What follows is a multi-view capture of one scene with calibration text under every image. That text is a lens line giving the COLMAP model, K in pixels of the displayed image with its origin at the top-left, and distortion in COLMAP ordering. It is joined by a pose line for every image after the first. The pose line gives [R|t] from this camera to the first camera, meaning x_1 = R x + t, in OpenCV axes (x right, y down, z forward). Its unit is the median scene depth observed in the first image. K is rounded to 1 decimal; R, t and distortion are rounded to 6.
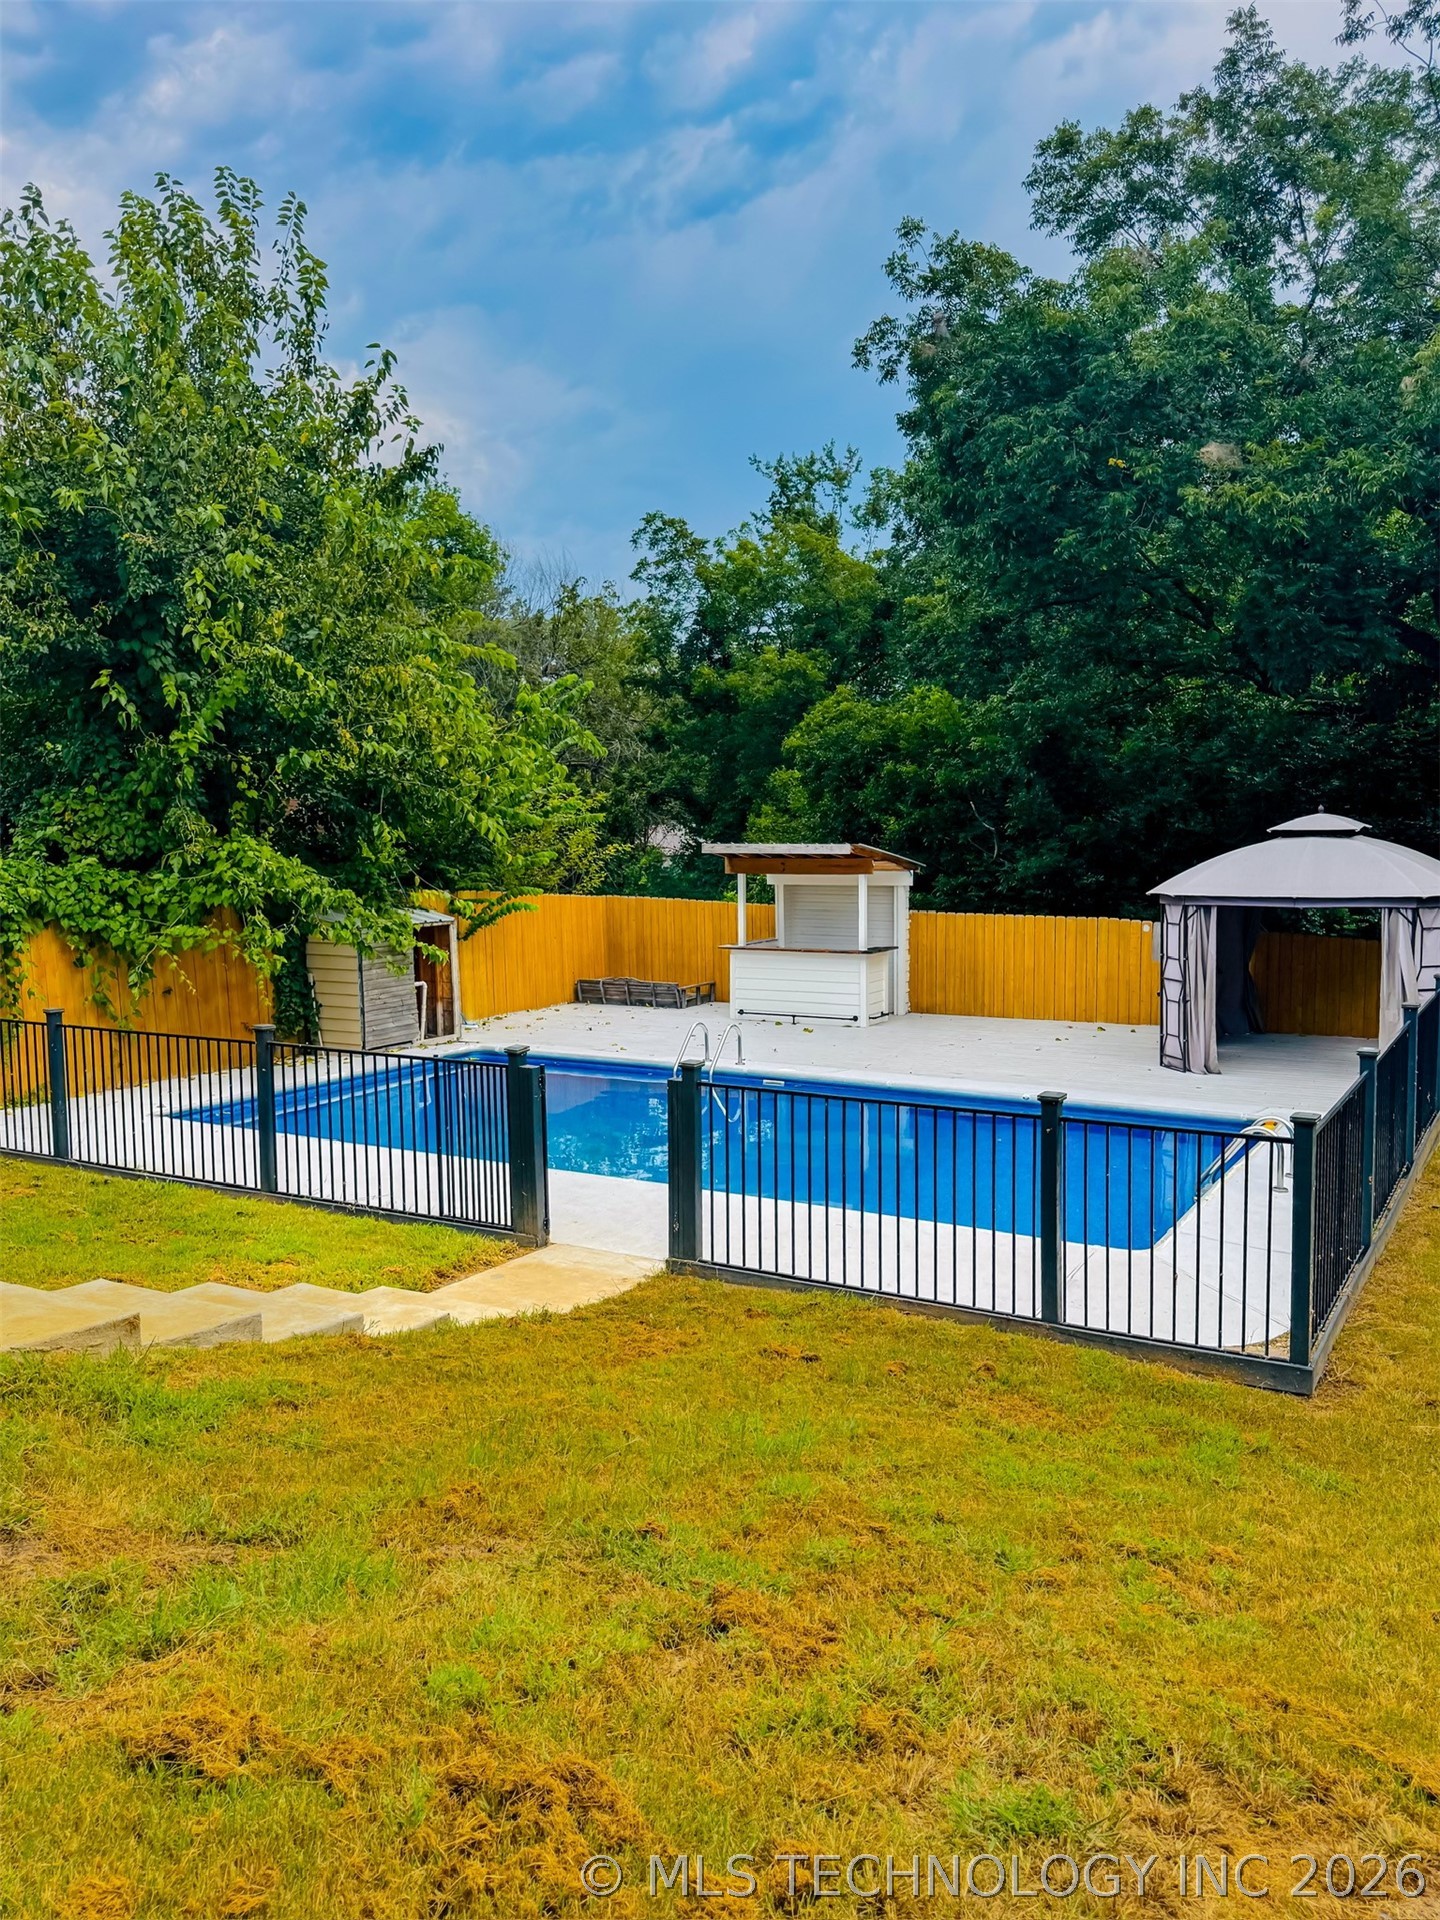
lens RADIAL K [[1448.8, 0, 723.6], [0, 1448.8, 948.4], [0, 0, 1]] dist [0.011161, -0.021894]
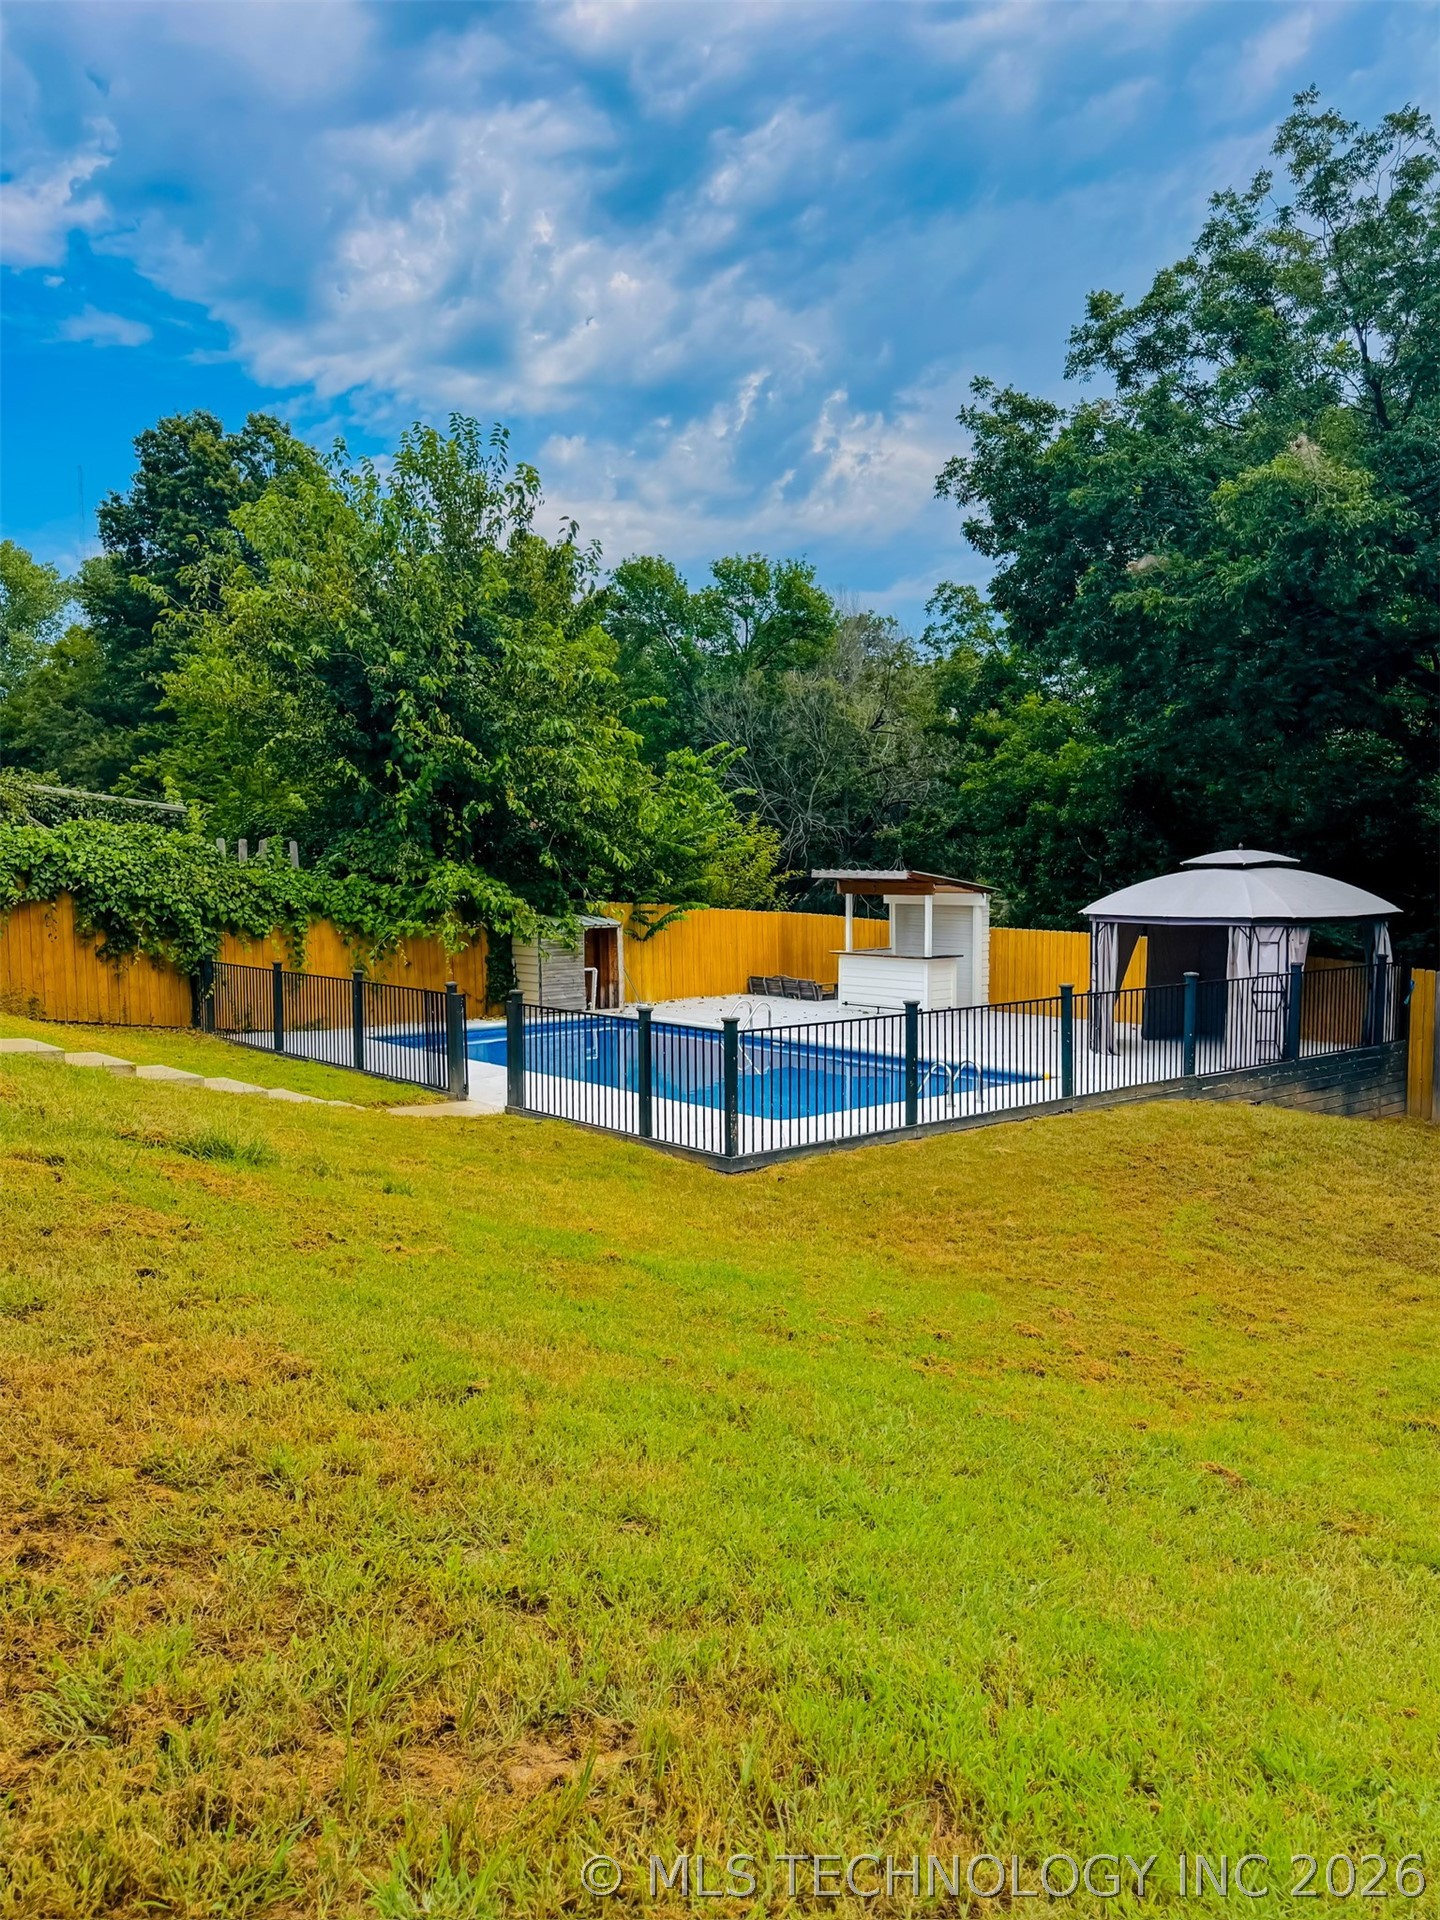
lens RADIAL K [[1382.1, 0, 703.9], [0, 1382.1, 976.1], [0, 0, 1]] dist [0.009529, -0.020686]
pose [[0.946088, 0.035365, -0.321973, 0.326104], [-0.034550, 0.999369, 0.008249, 0.016950], [0.322061, 0.003320, 0.946713, -0.227115]]
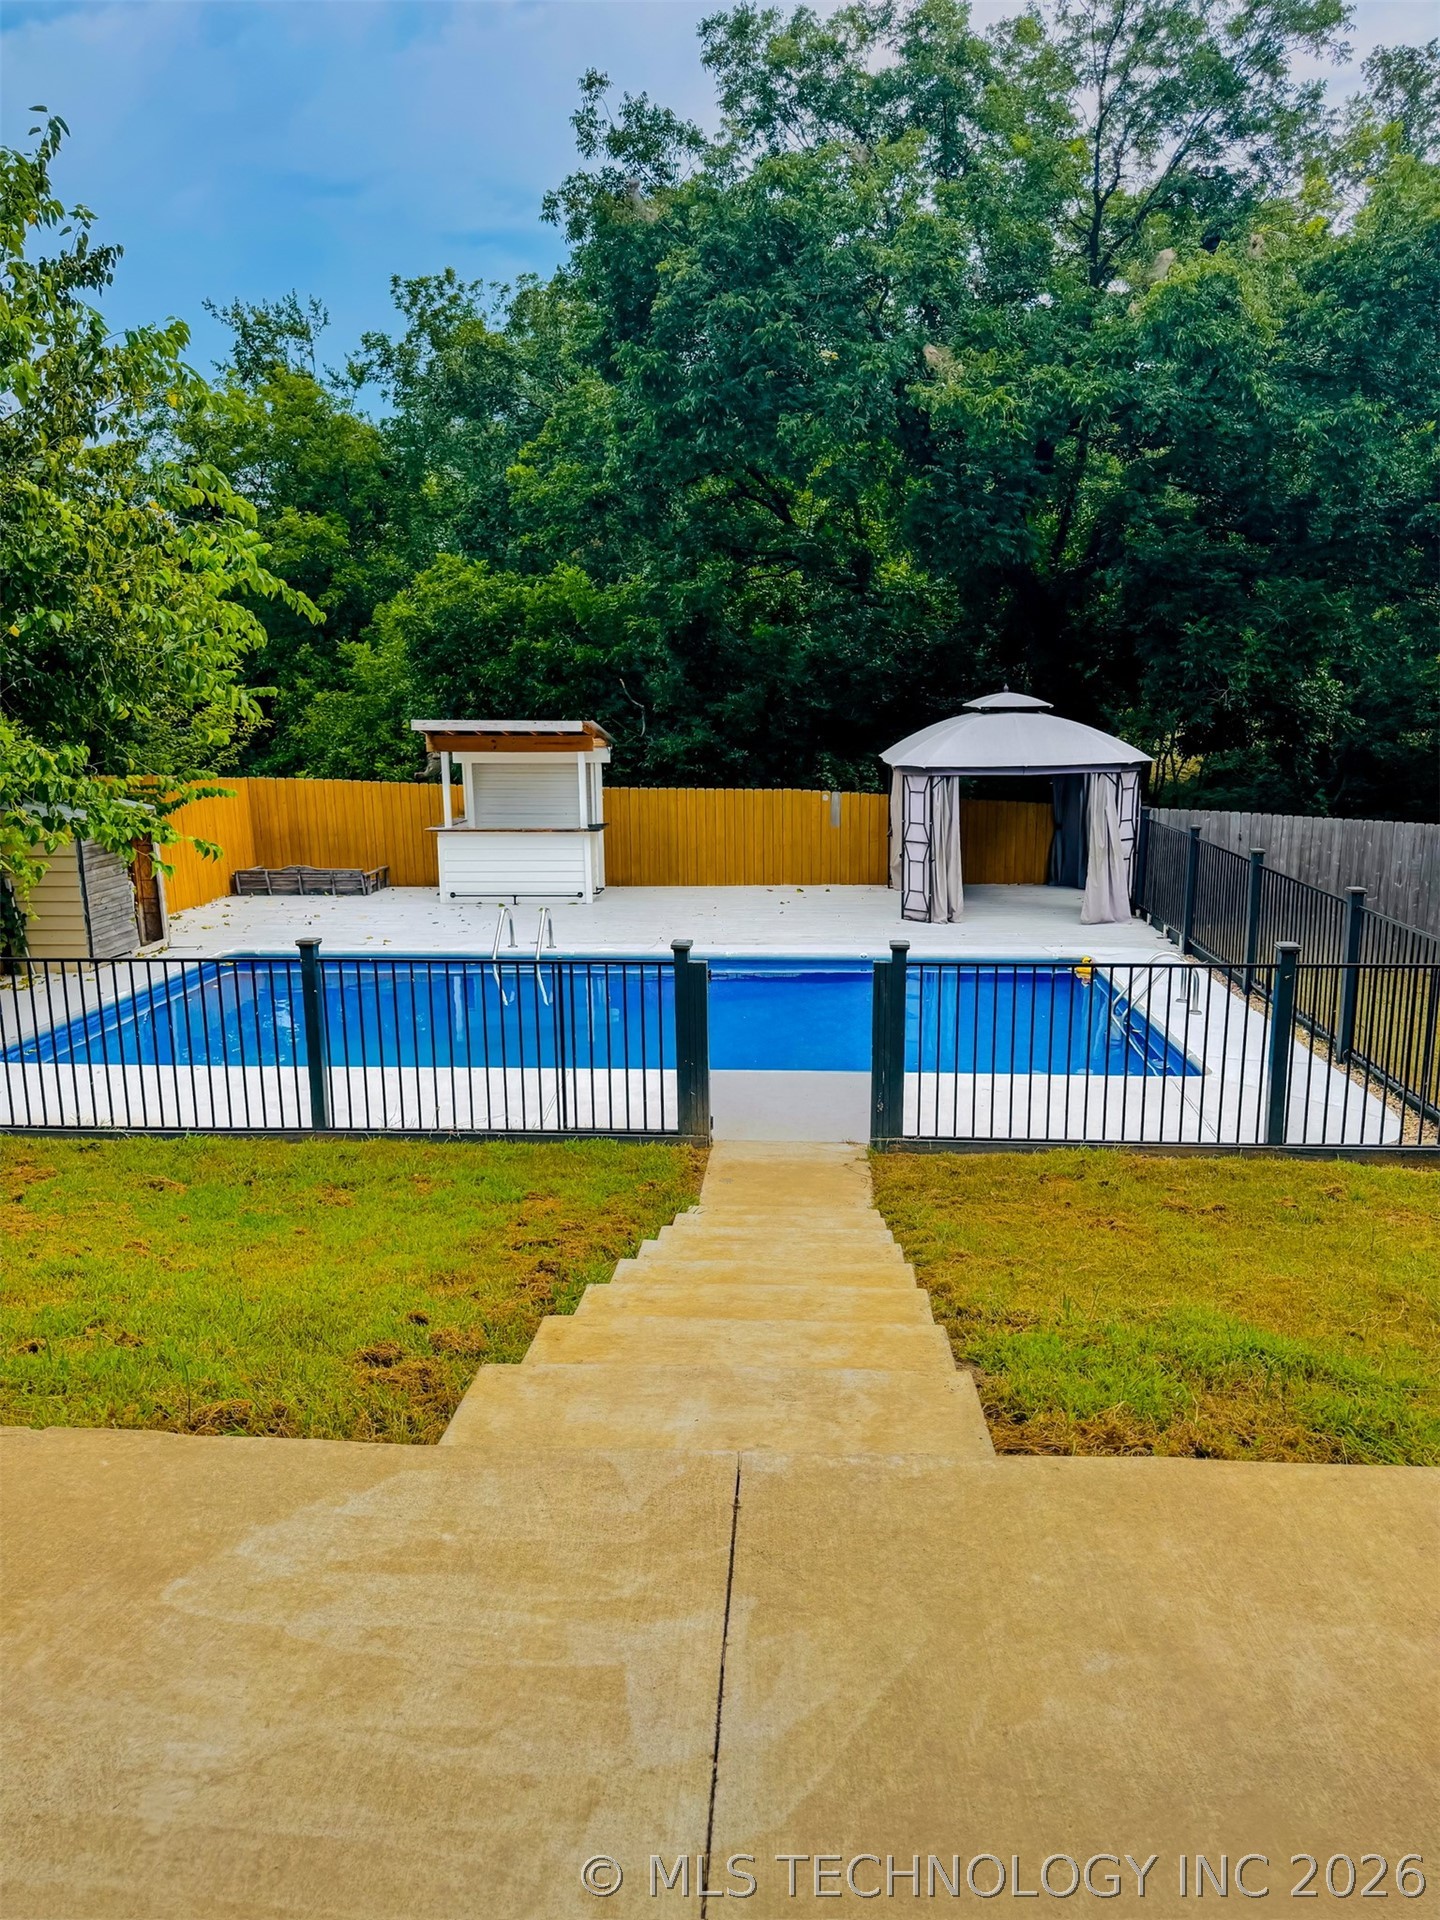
lens RADIAL K [[1382.1, 0, 719.0], [0, 1382.1, 950.3], [0, 0, 1]] dist [0.009529, -0.020686]
pose [[0.900816, -0.075912, 0.427514, -0.252039], [0.035490, 0.994177, 0.101749, -0.008452], [-0.432749, -0.076485, 0.898264, 0.091379]]
